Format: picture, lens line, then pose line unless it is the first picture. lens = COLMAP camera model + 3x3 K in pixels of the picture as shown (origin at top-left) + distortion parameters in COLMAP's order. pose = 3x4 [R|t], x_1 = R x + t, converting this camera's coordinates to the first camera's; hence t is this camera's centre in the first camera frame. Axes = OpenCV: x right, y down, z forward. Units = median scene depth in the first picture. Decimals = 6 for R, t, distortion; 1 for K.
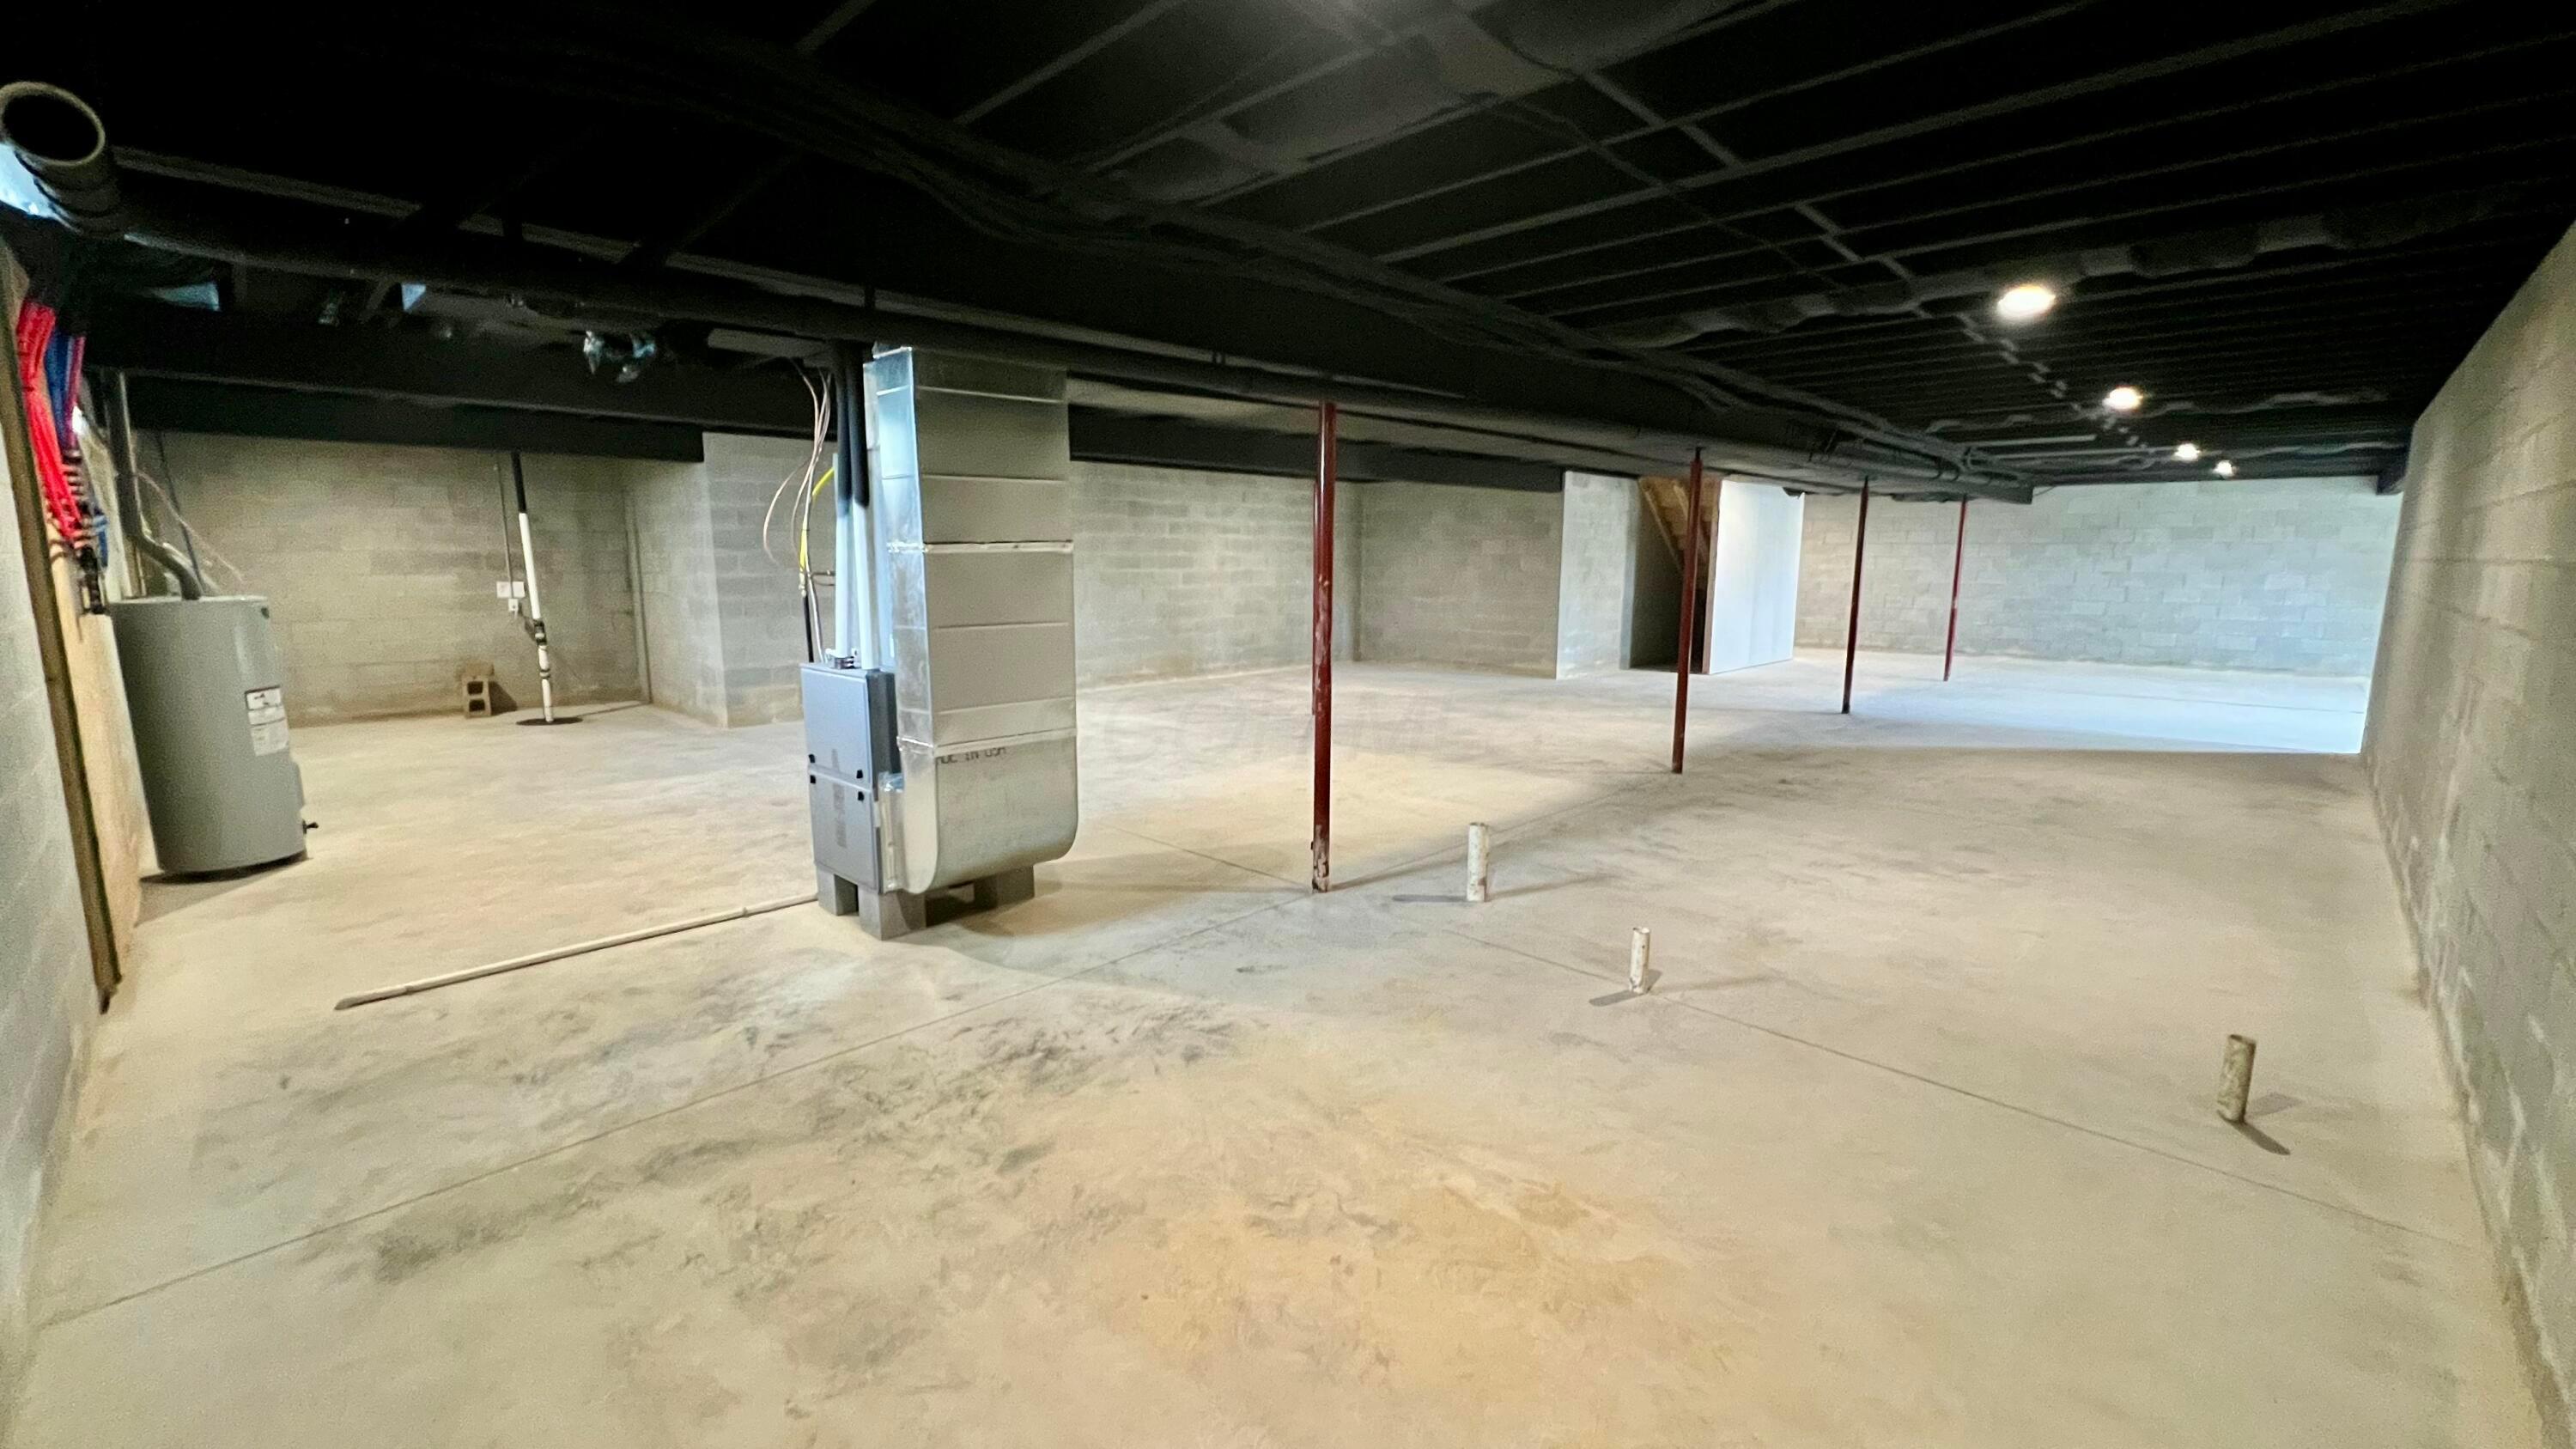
lens RADIAL K [[1035.1, 0, 1304.6], [0, 1035.1, 721.8], [0, 0, 1]] dist [-0.000892, 0.000175]
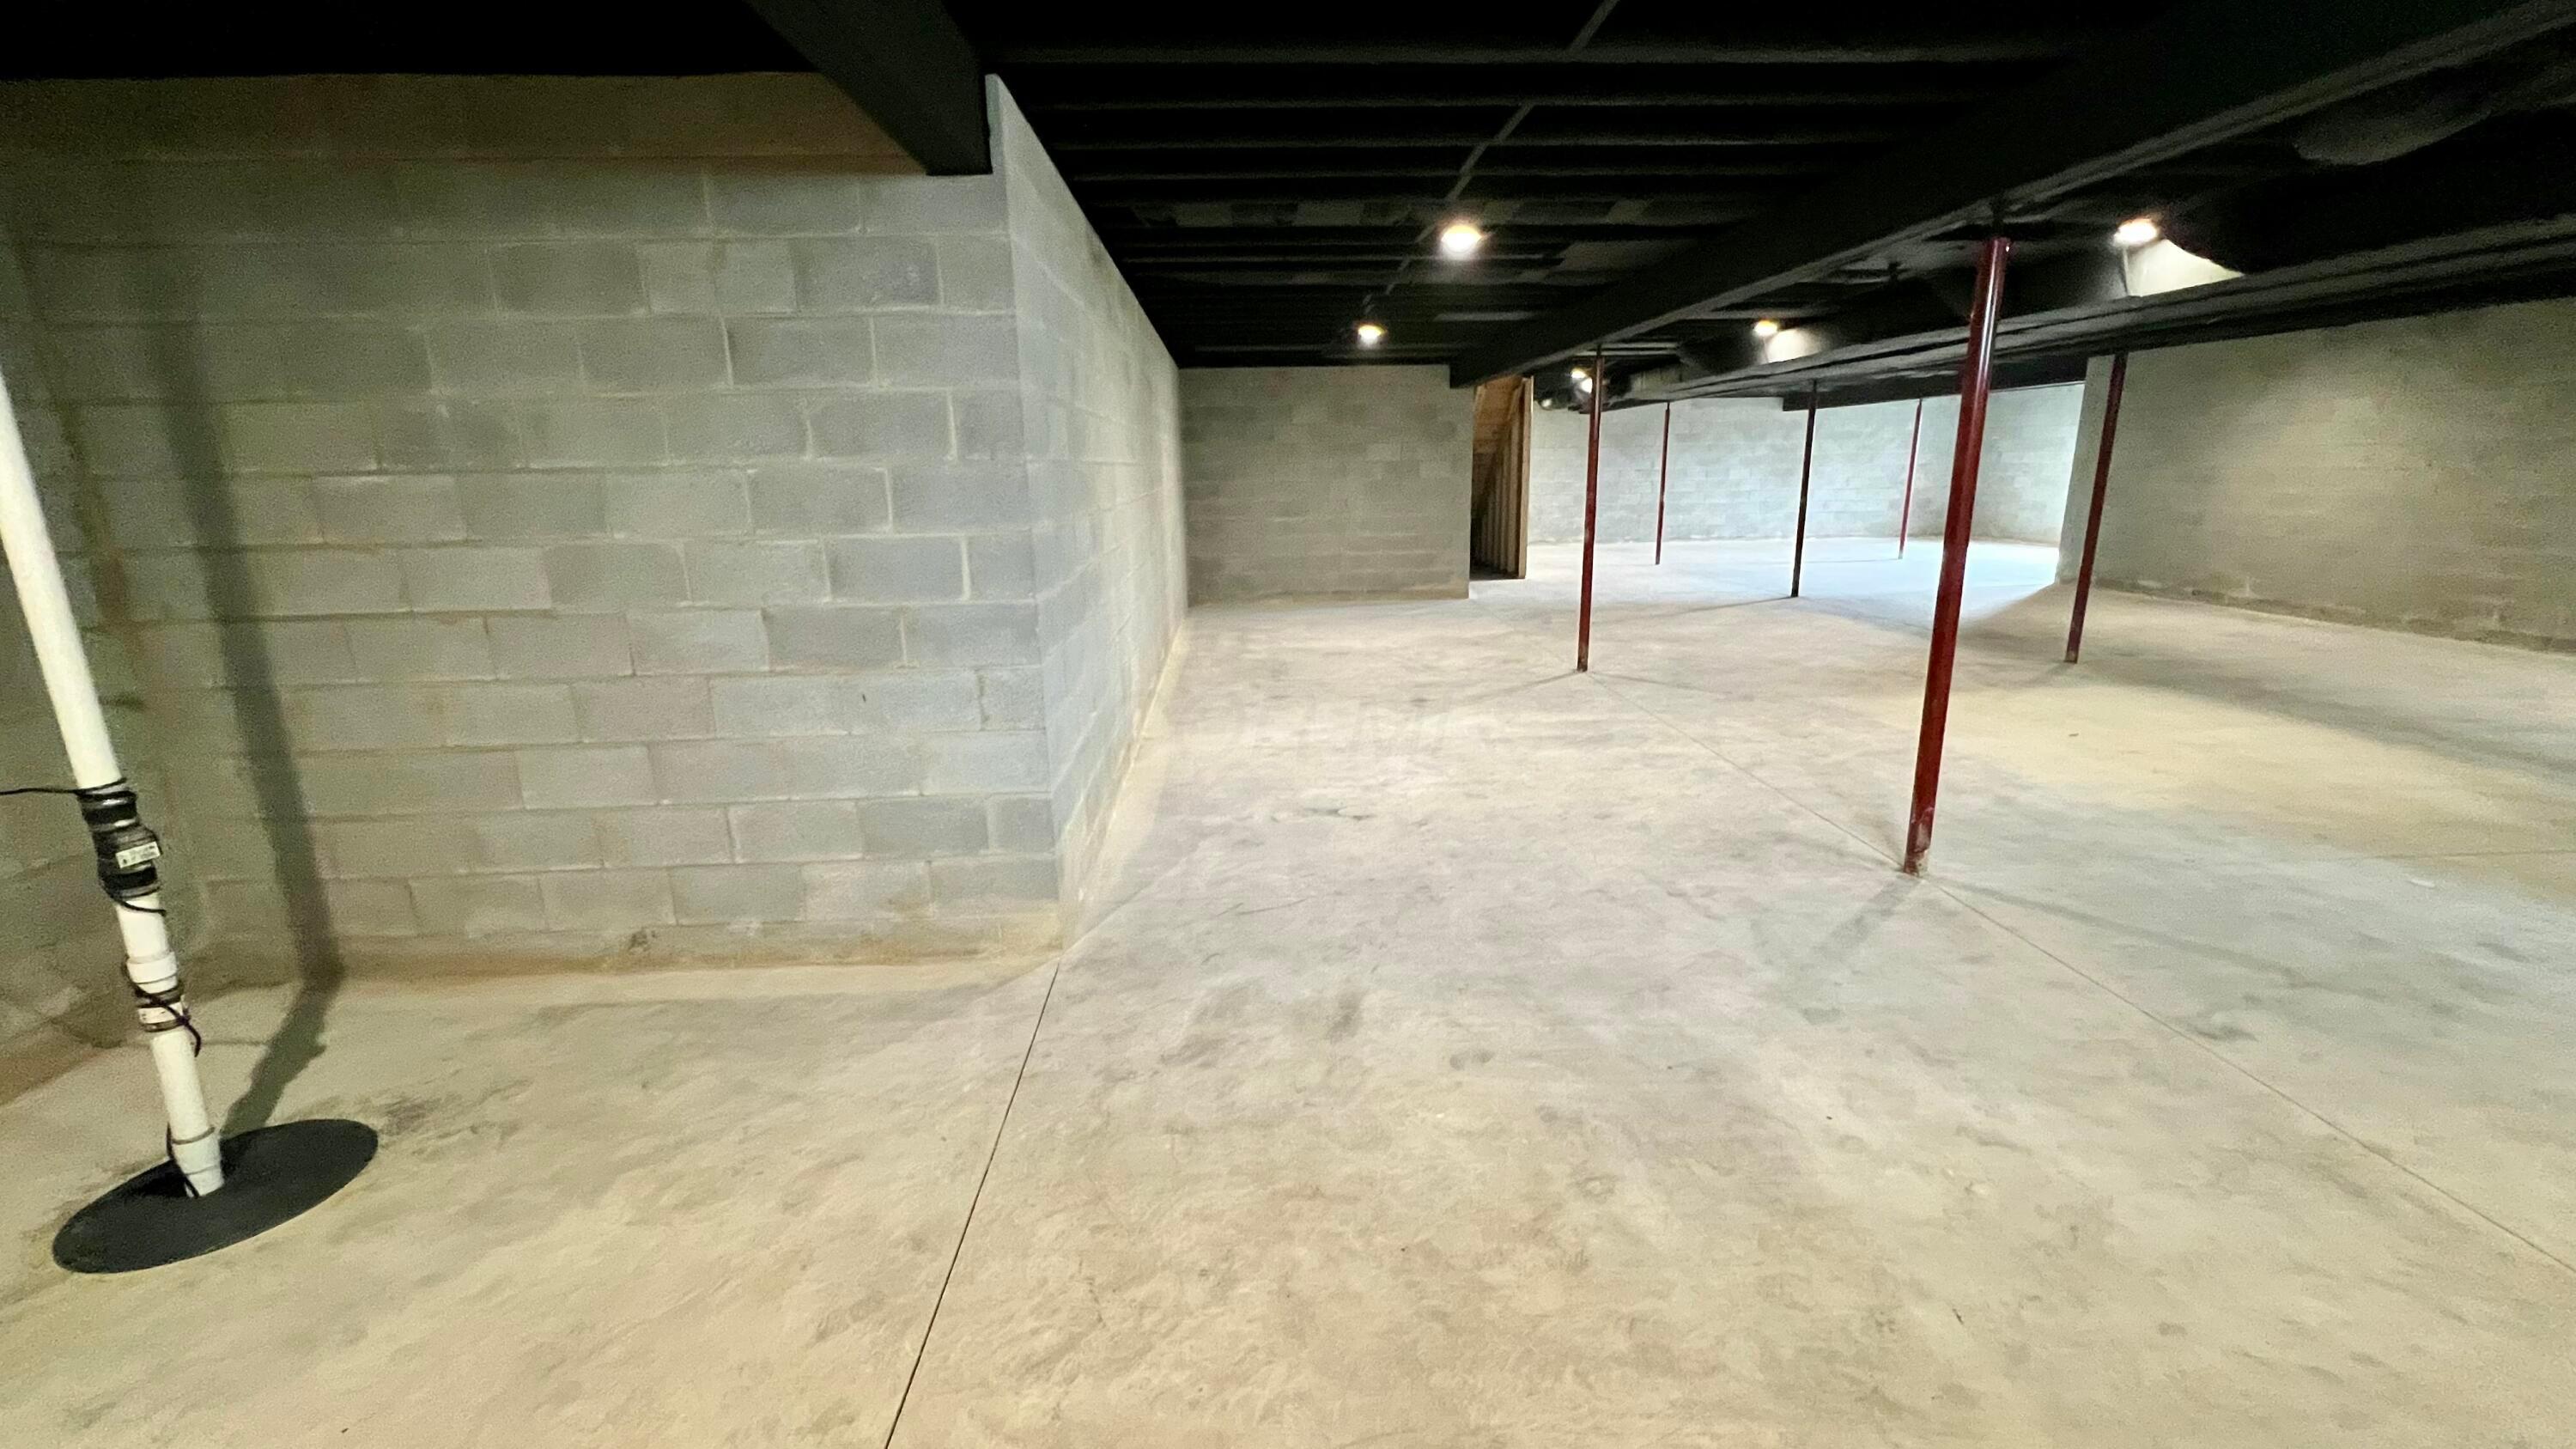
lens RADIAL K [[1033.3, 0, 1285.4], [0, 1033.3, 716.8], [0, 0, 1]] dist [-0.001129, -0.000283]
pose [[0.683001, -0.187320, 0.705990, -0.508403], [0.133856, 0.982287, 0.131132, -0.076793], [-0.718048, 0.004938, 0.695976, 0.467913]]
